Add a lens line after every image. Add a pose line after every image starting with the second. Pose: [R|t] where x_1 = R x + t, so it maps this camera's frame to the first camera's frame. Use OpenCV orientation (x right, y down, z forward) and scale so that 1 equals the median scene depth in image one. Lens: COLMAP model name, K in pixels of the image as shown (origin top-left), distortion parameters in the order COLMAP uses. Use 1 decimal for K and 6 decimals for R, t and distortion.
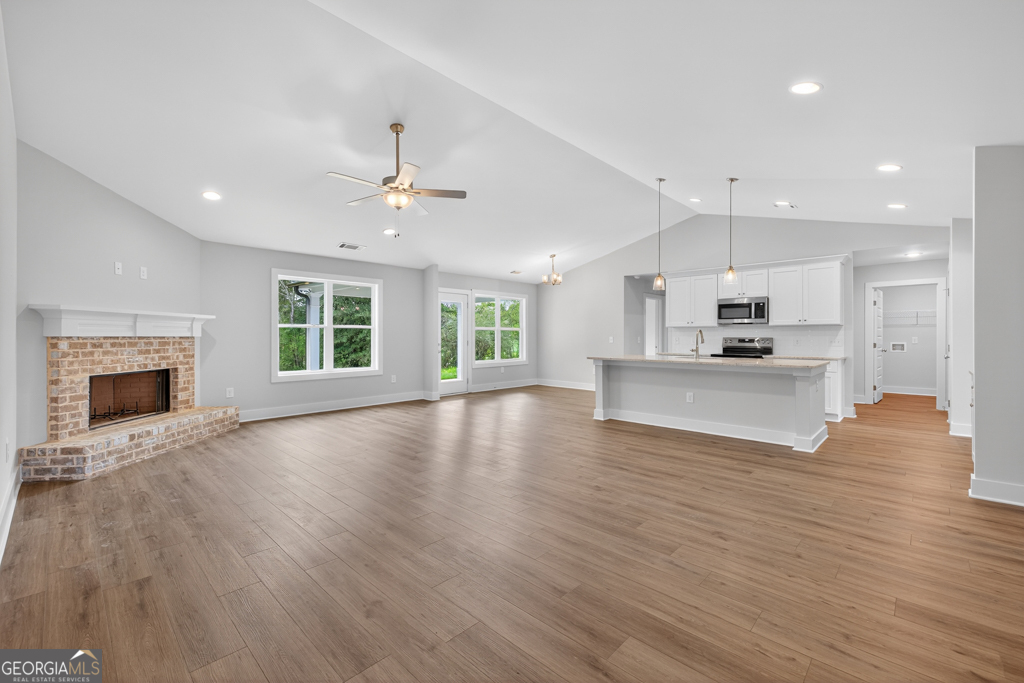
lens RADIAL K [[429.9, 0, 513.9], [0, 429.9, 337.2], [0, 0, 1]] dist [0.003505, -0.000547]
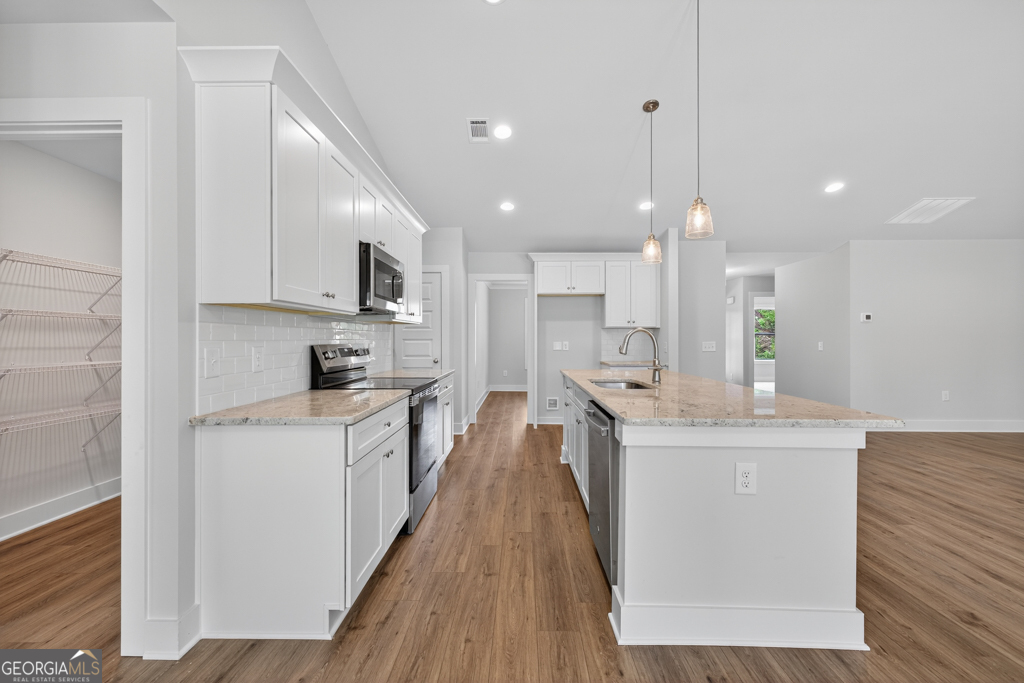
lens RADIAL K [[429.9, 0, 513.9], [0, 429.9, 337.2], [0, 0, 1]] dist [0.003505, -0.000547]
pose [[-0.673686, 0.003478, 0.739009, 0.186269], [0.002088, 0.999994, -0.002803, -0.007400], [-0.739014, -0.000345, -0.673690, 1.884349]]
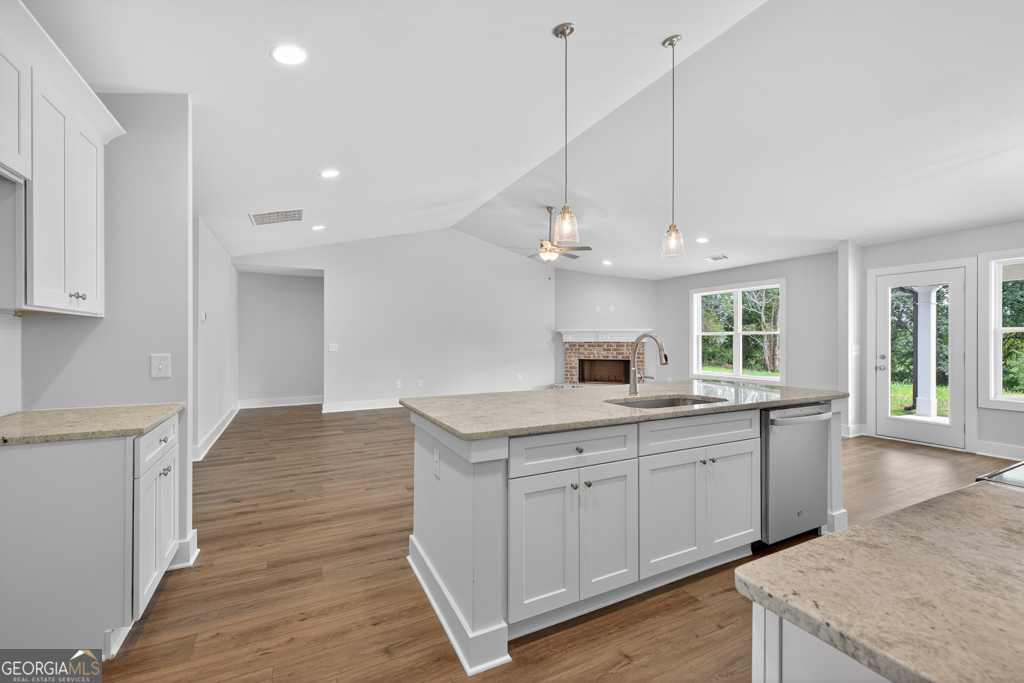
lens RADIAL K [[429.9, 0, 513.9], [0, 429.9, 337.2], [0, 0, 1]] dist [0.003505, -0.000547]
pose [[-0.332648, -0.003640, -0.943044, 1.162580], [-0.002784, 0.999992, -0.002878, -0.016328], [0.943047, 0.001668, -0.332655, 1.304786]]
